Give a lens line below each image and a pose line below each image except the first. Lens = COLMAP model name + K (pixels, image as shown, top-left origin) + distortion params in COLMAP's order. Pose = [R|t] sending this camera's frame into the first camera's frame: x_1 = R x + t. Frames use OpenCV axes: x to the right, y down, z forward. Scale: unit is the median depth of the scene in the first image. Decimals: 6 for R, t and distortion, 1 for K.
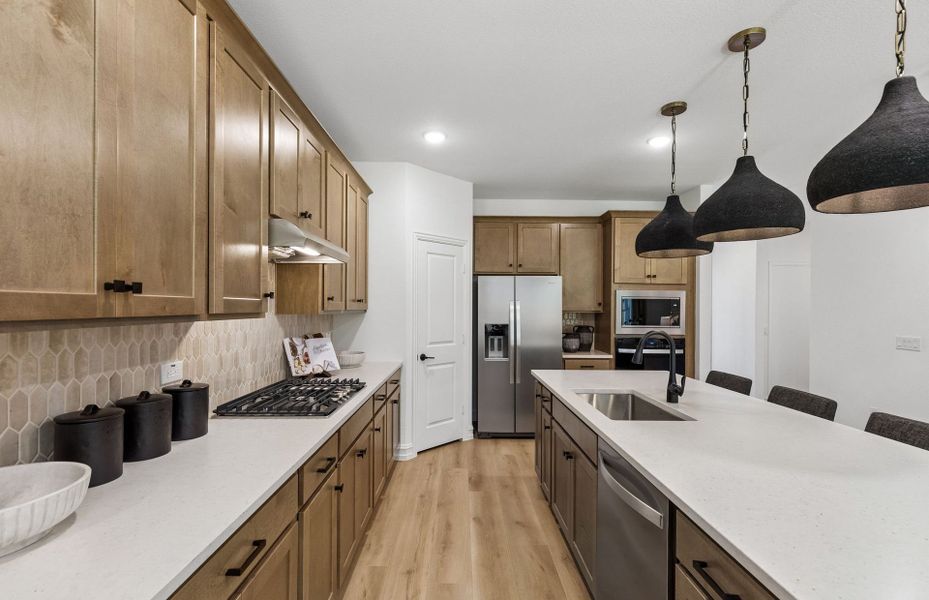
lens RADIAL K [[419.0, 0, 467.0], [0, 419.0, 303.9], [0, 0, 1]] dist [0.009817, -0.001517]
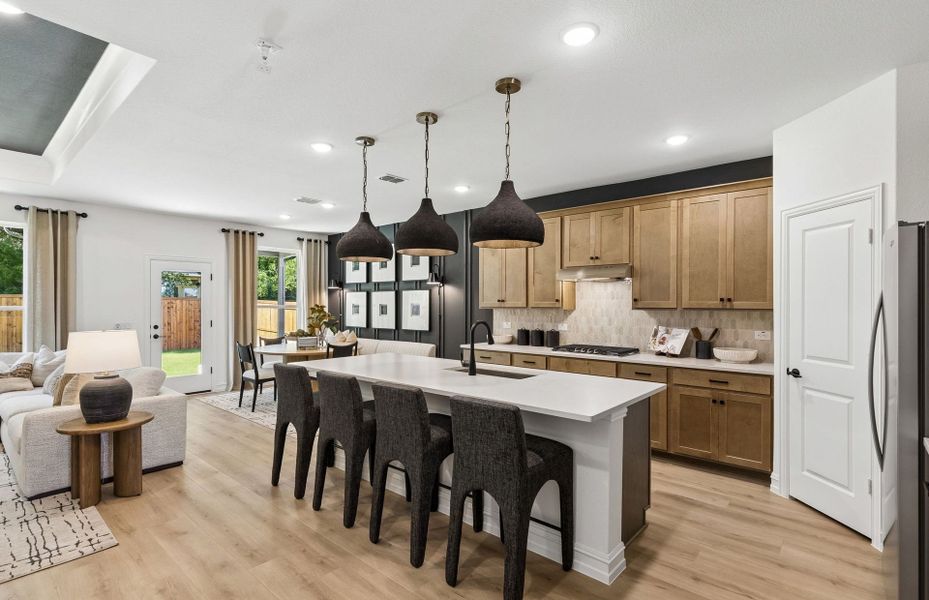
lens RADIAL K [[446.3, 0, 466.1], [0, 446.3, 302.6], [0, 0, 1]] dist [0.009210, 0.000477]
pose [[-0.669512, -0.012713, -0.742693, 0.791428], [-0.003792, 0.999899, -0.013697, 0.013050], [0.742792, -0.006354, -0.669492, 0.986348]]
